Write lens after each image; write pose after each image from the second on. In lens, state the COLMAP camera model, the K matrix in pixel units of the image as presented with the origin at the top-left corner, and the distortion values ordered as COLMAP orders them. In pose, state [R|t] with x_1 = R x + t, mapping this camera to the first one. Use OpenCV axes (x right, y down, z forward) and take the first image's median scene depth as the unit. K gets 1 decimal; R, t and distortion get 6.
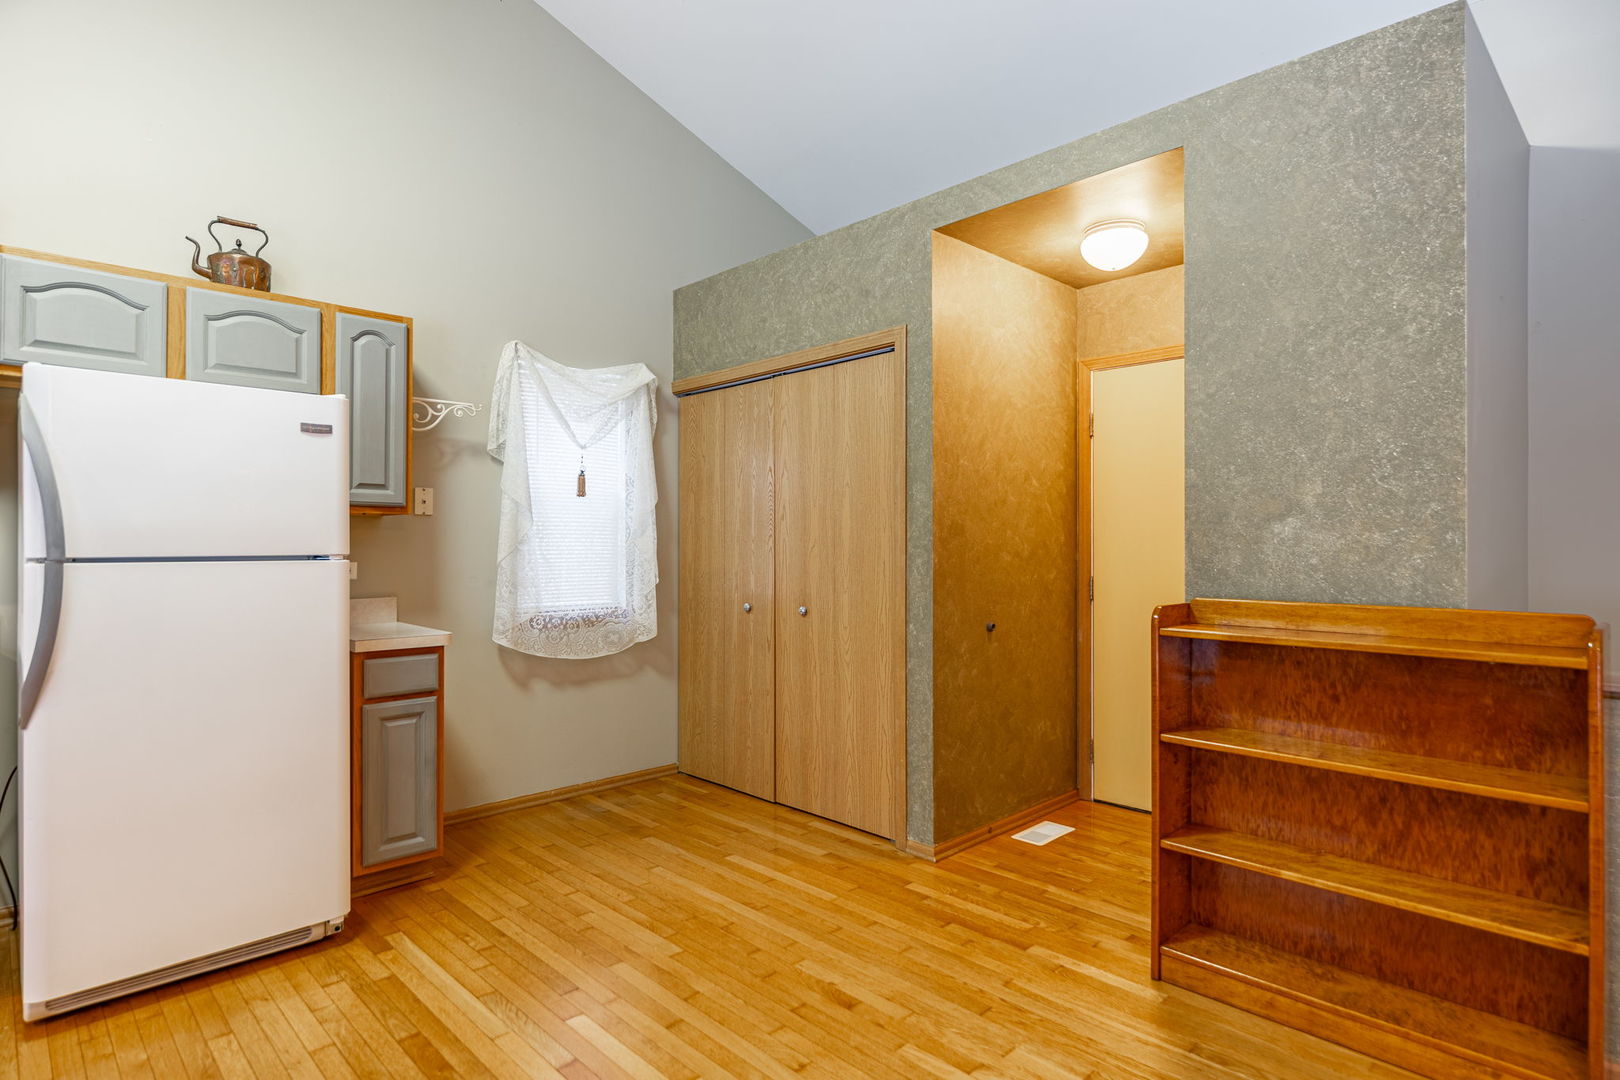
lens RADIAL K [[853.0, 0, 801.5], [0, 853.0, 539.7], [0, 0, 1]] dist [-0.006166, 0.001001]
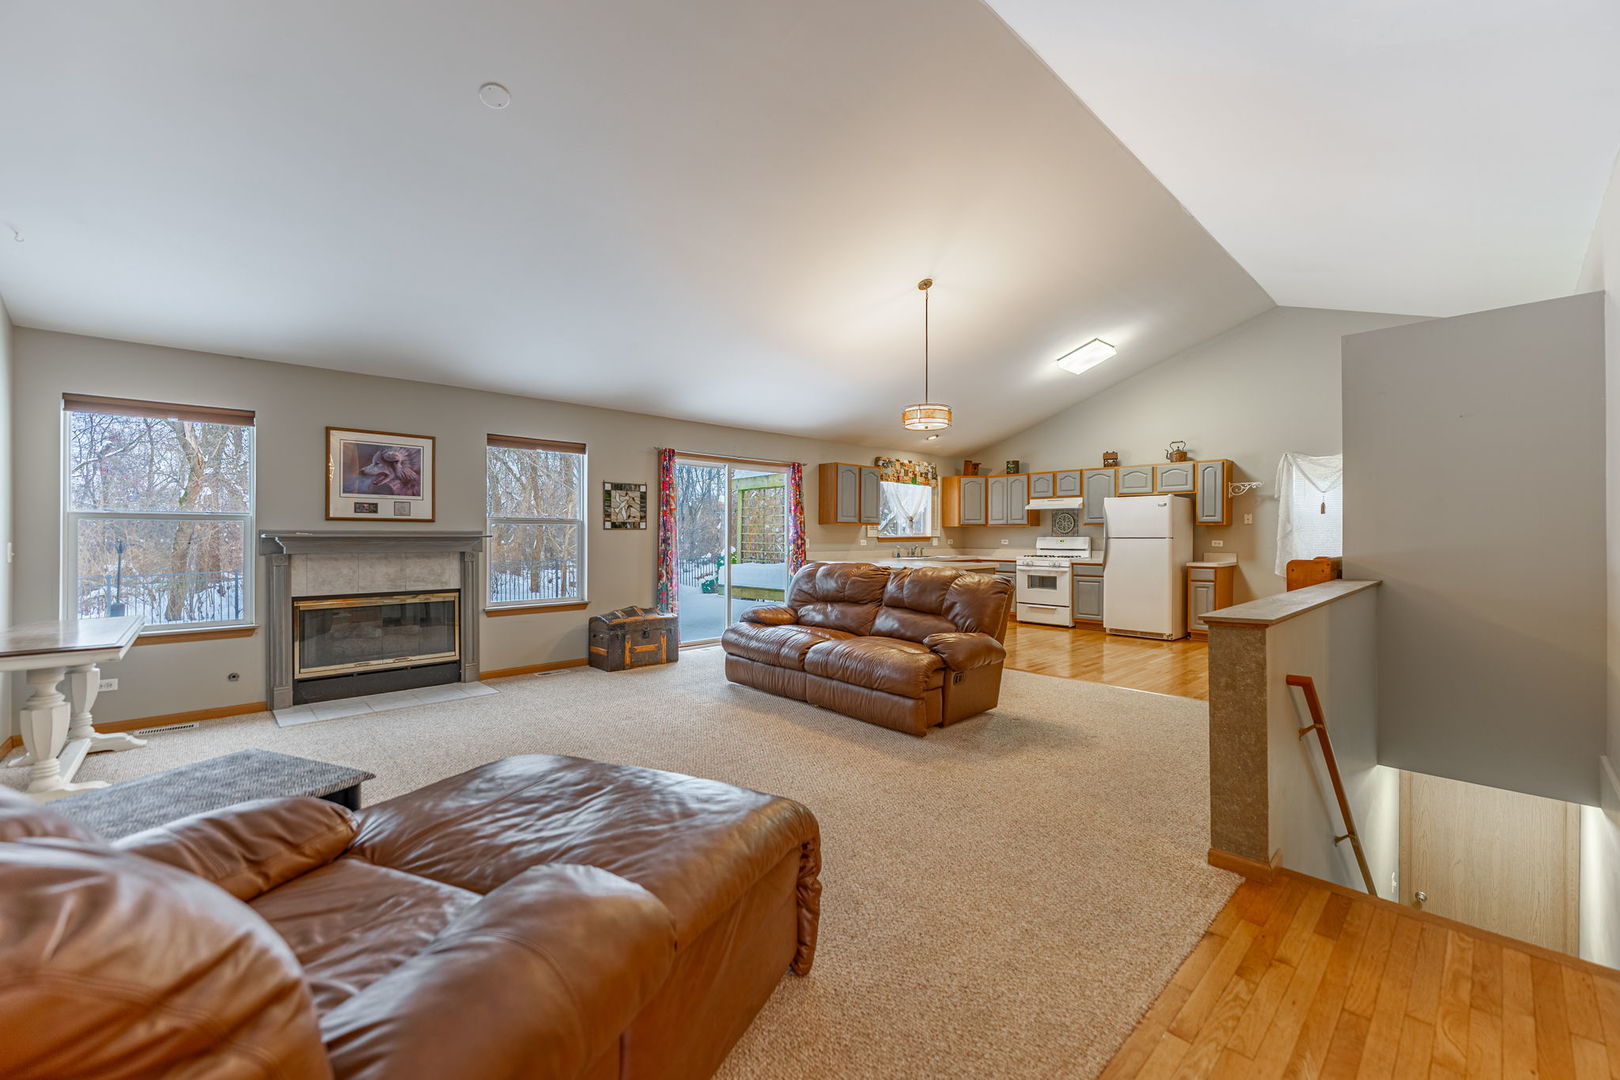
lens RADIAL K [[650.6, 0, 803.4], [0, 650.6, 535.4], [0, 0, 1]] dist [0.000111, -0.000358]
pose [[-0.012529, -0.005798, -0.999905, 1.649673], [0.001737, 0.999982, -0.005820, 0.016837], [0.999920, -0.001810, -0.012519, -0.405498]]
